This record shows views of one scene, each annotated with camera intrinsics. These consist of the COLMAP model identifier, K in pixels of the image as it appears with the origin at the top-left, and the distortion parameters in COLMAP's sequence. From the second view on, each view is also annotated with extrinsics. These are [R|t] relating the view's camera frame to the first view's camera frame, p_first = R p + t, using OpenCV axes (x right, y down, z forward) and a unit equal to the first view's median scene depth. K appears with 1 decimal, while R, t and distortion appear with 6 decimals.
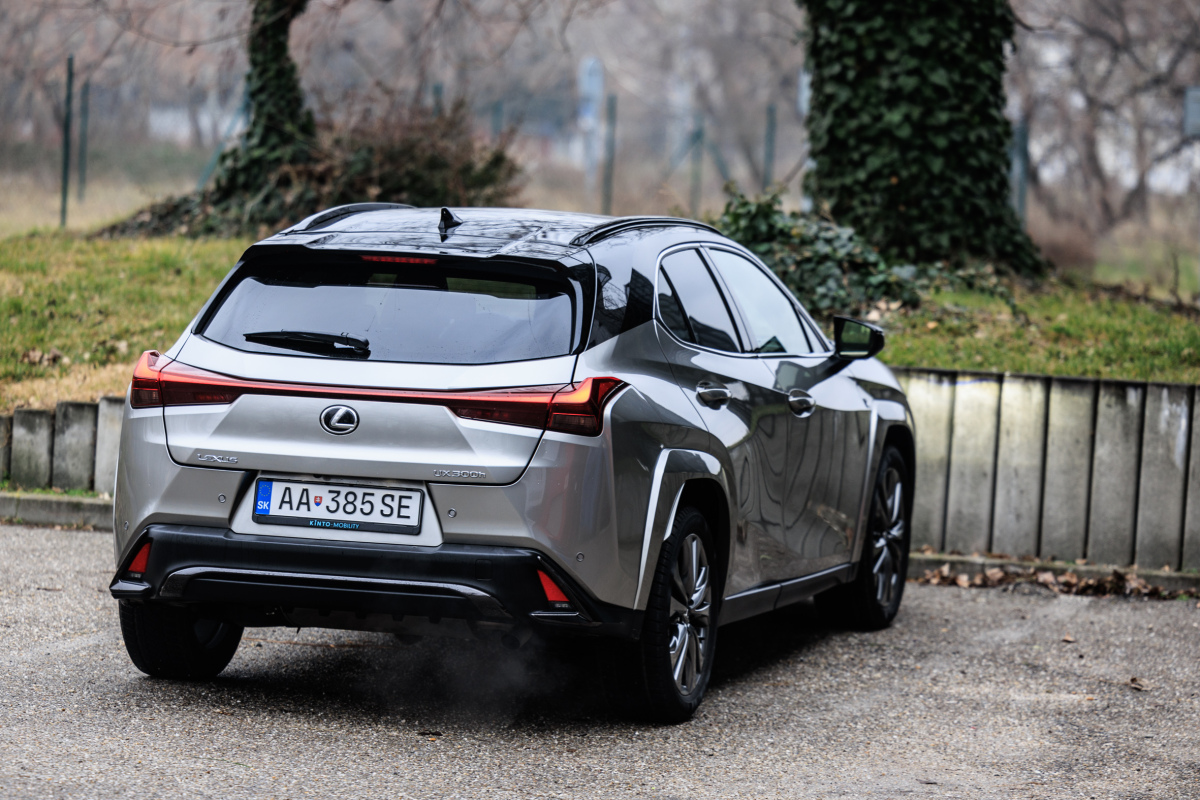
lens RADIAL K [[5189.7, 0, 600.0], [0, 5189.7, 400.0], [0, 0, 1]] dist [-0.088888, -3.376979]
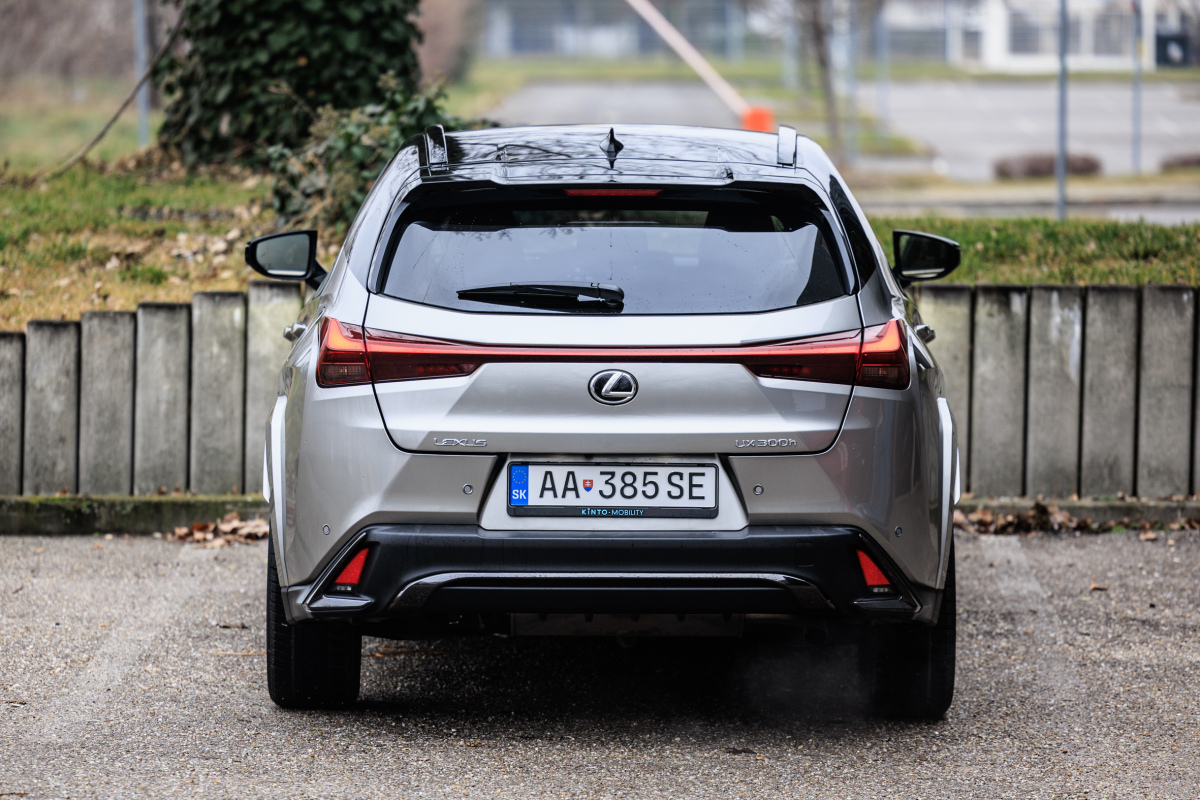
lens RADIAL K [[5998.6, 0, 600.0], [0, 5998.6, 400.0], [0, 0, 1]] dist [-0.117860, -4.362944]
pose [[0.958967, -0.059240, 0.277260, -0.317922], [0.053615, 0.998174, 0.027835, -0.021014], [-0.278403, -0.011827, 0.960392, 0.067333]]
